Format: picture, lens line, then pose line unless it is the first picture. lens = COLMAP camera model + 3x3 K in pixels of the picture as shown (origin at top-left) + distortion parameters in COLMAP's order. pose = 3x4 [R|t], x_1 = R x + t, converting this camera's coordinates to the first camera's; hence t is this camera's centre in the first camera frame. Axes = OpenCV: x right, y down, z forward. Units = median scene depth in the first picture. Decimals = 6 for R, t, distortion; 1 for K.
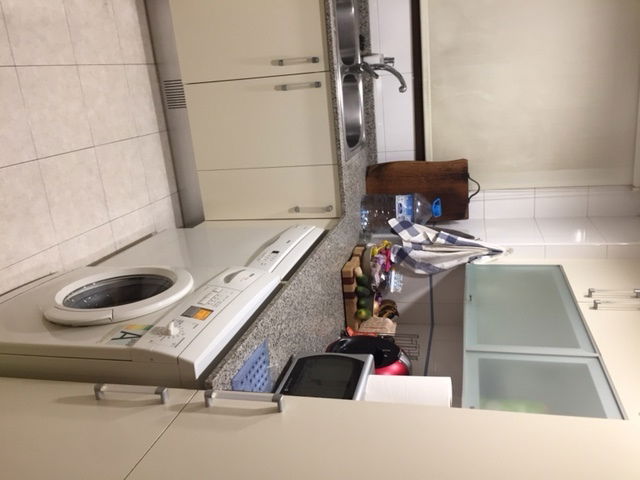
lens RADIAL K [[544.2, 0, 320.0], [0, 544.2, 240.0], [0, 0, 1]] dist [0.099147, -0.124561]
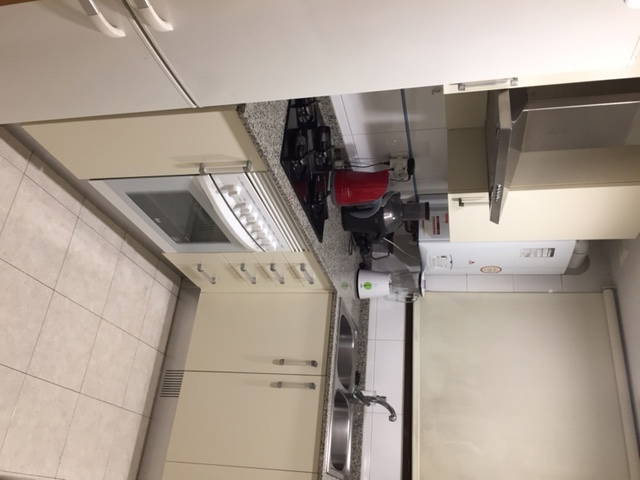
lens RADIAL K [[544.2, 0, 320.0], [0, 544.2, 240.0], [0, 0, 1]] dist [0.099147, -0.124561]
pose [[0.982679, 0.177587, -0.052965, 0.014591], [-0.166474, 0.720371, -0.673315, 0.193450], [-0.081418, 0.670469, 0.737457, 0.043437]]
